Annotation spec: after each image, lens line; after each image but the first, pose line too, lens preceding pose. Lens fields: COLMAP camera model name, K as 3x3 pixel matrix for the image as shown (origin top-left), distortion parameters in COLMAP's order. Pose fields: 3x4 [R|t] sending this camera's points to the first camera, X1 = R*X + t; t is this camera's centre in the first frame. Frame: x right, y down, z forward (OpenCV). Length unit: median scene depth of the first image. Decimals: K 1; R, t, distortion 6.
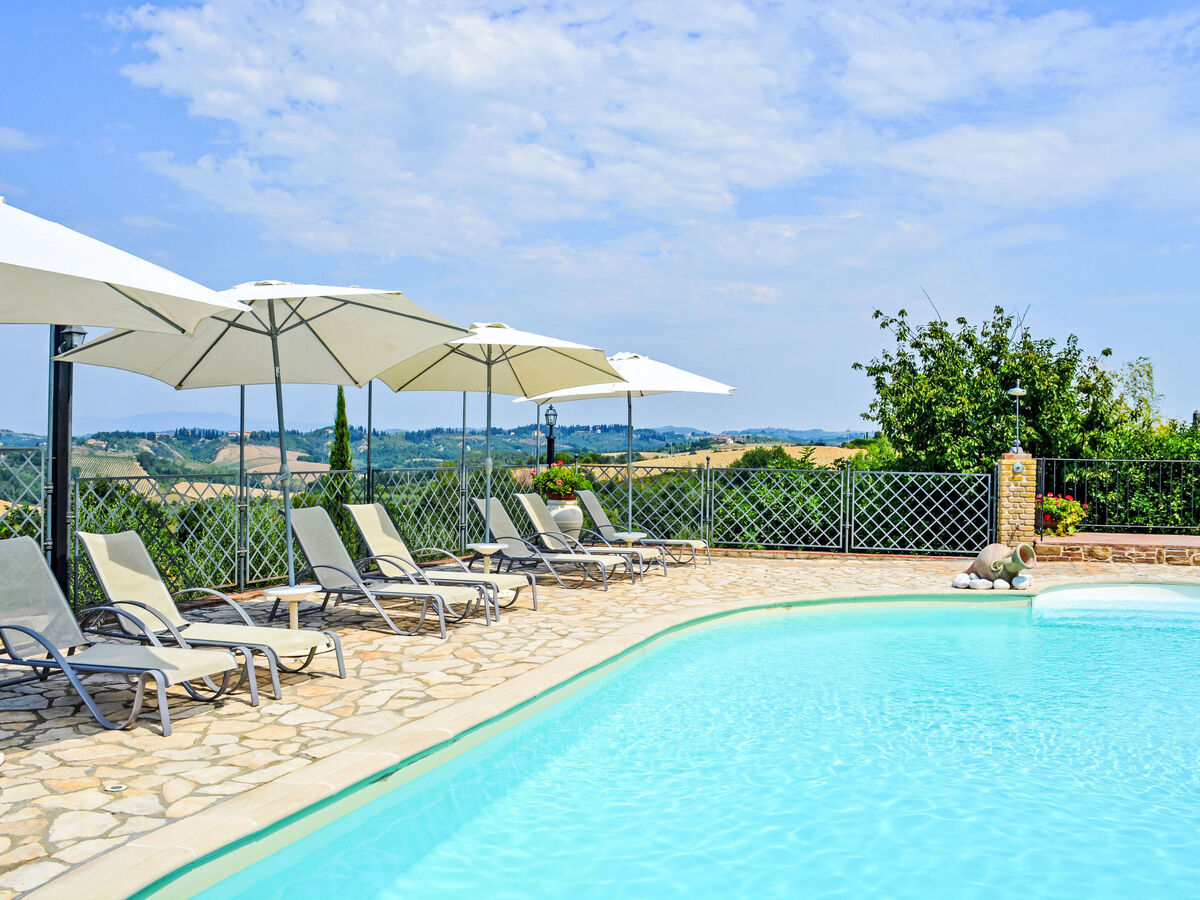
lens RADIAL K [[1053.3, 0, 600.0], [0, 1053.3, 450.0], [0, 0, 1]] dist [-0.090140, 0.012935]
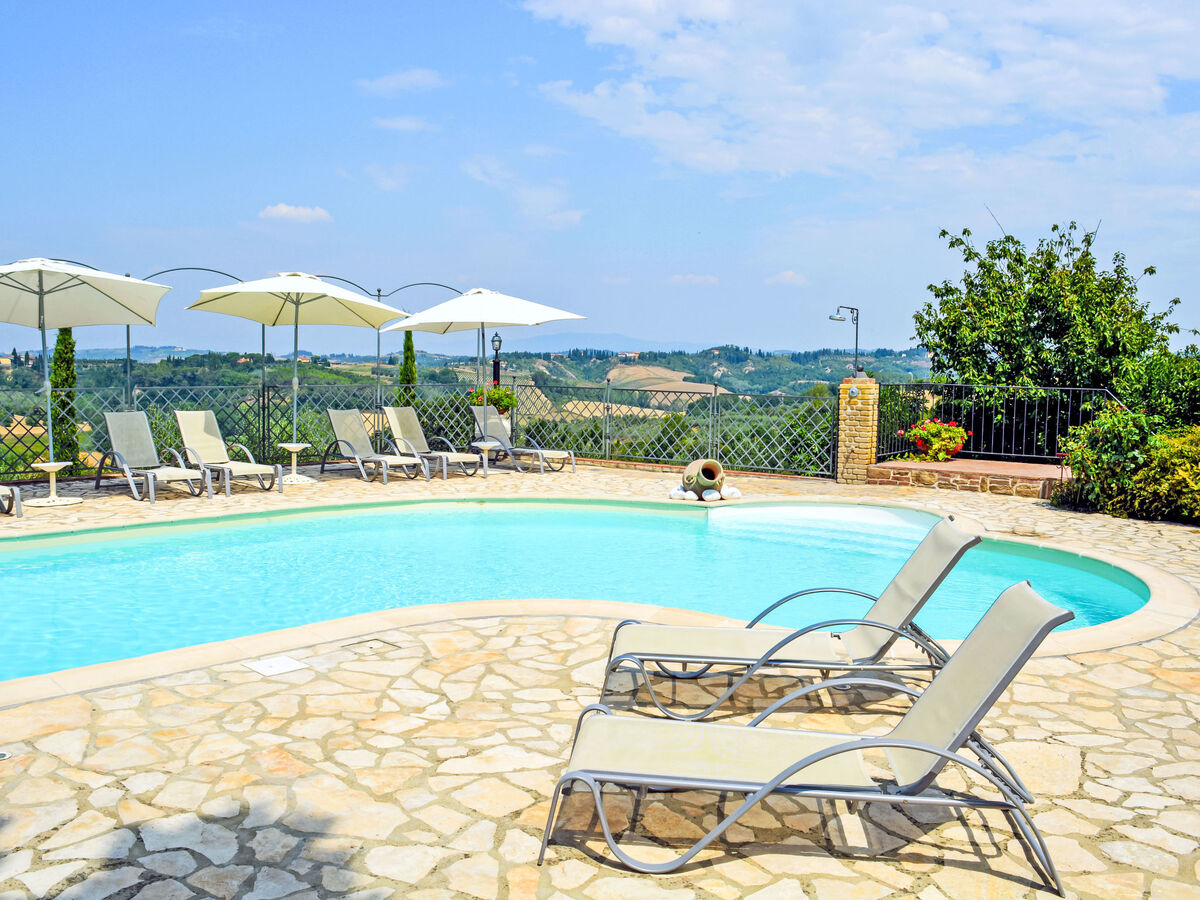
lens RADIAL K [[1071.2, 0, 600.0], [0, 1071.2, 450.0], [0, 0, 1]] dist [-0.088482, 0.011143]
pose [[0.936006, 0.032240, -0.350503, 0.547949], [-0.006469, 0.997204, 0.074451, -0.002520], [0.351923, -0.067419, 0.933598, -0.073712]]
